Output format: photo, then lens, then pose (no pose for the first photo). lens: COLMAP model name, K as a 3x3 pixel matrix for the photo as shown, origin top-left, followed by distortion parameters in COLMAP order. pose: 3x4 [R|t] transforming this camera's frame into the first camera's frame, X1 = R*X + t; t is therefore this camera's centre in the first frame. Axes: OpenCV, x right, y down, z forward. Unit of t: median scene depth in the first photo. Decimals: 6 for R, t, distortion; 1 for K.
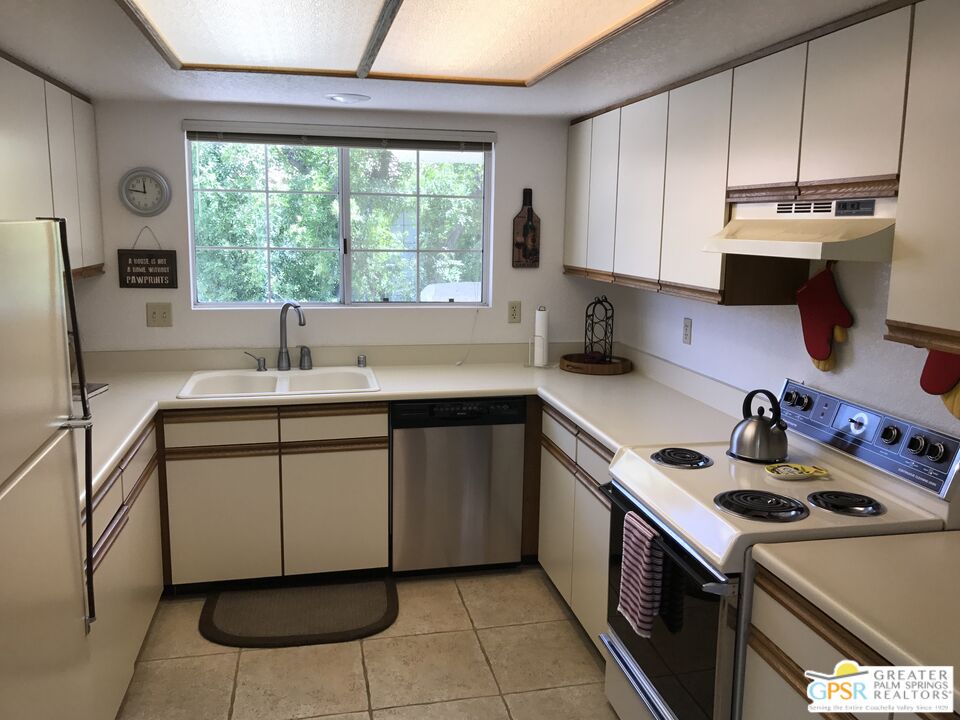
lens RADIAL K [[778.9, 0, 485.5], [0, 778.9, 359.1], [0, 0, 1]] dist [0.032067, -0.041490]
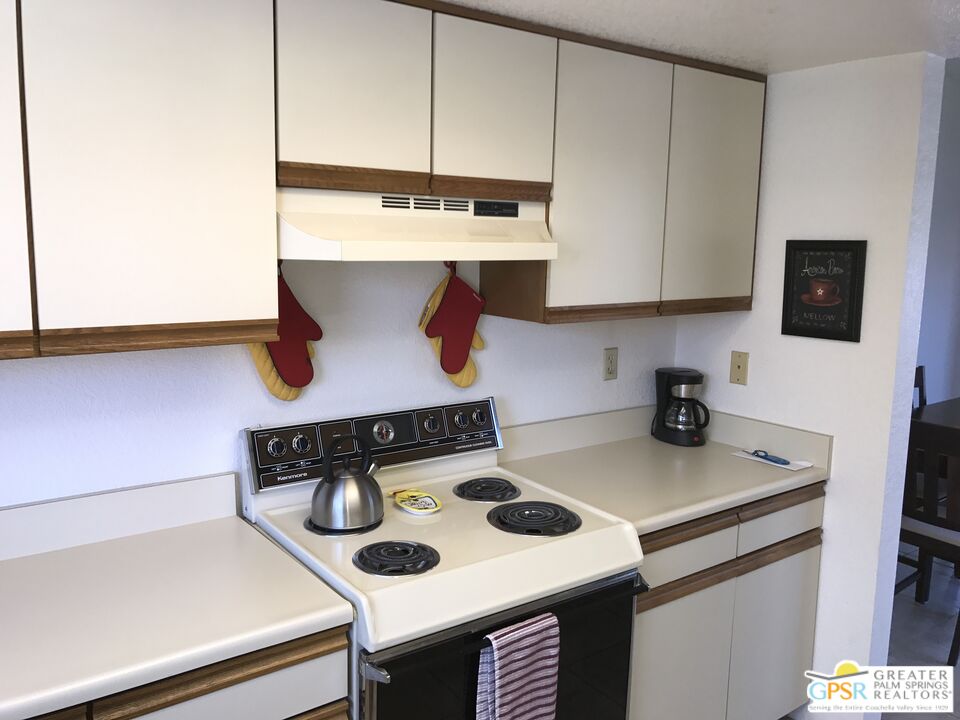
lens RADIAL K [[778.9, 0, 479.2], [0, 778.9, 360.3], [0, 0, 1]] dist [0.032067, -0.041490]
pose [[-0.416292, -0.174926, 0.892246, -0.231259], [0.123318, 0.961389, 0.246018, -0.127688], [-0.900830, 0.212445, -0.378646, 0.721436]]
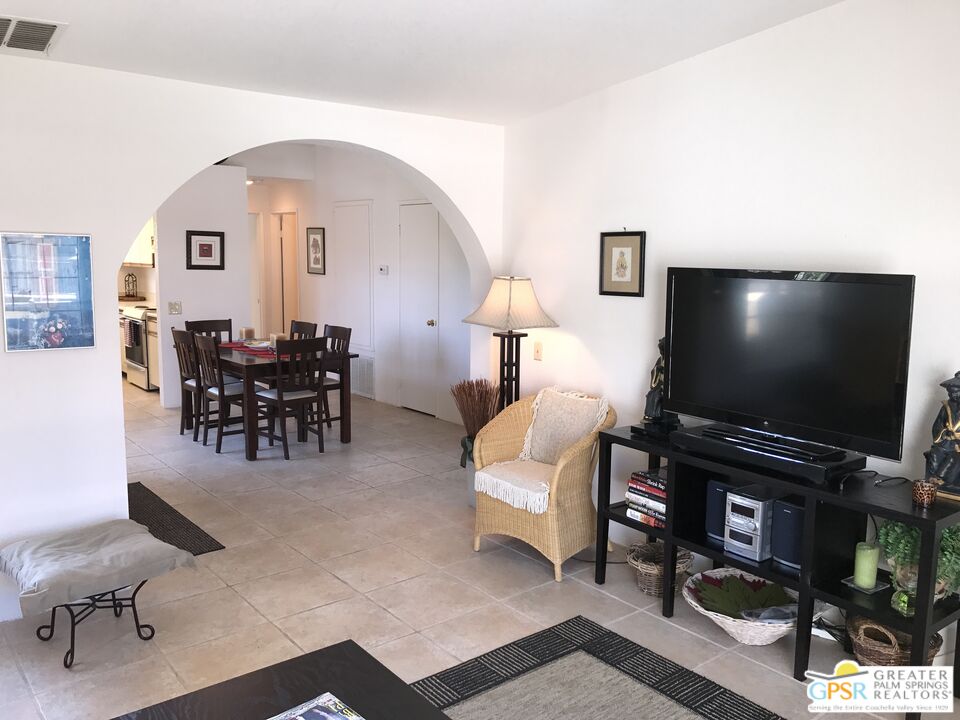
lens RADIAL K [[778.9, 0, 480.4], [0, 778.9, 351.2], [0, 0, 1]] dist [0.032067, -0.041490]
pose [[0.893274, -0.066380, 0.444585, 0.014780], [0.083664, 0.996306, -0.019344, 0.361246], [-0.441658, 0.054476, 0.895528, -2.031182]]
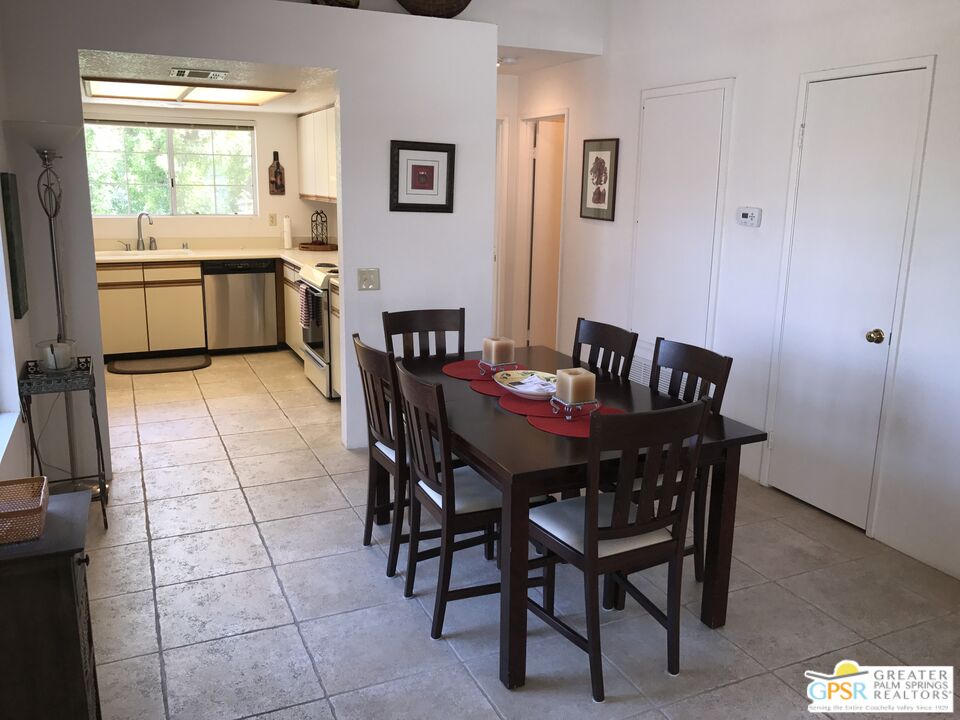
lens RADIAL K [[778.9, 0, 473.9], [0, 778.9, 345.0], [0, 0, 1]] dist [0.032067, -0.041490]
pose [[0.979695, -0.042870, 0.195857, 0.143440], [0.035145, 0.998467, 0.042750, 0.191108], [-0.197389, -0.034998, 0.979700, -0.998358]]
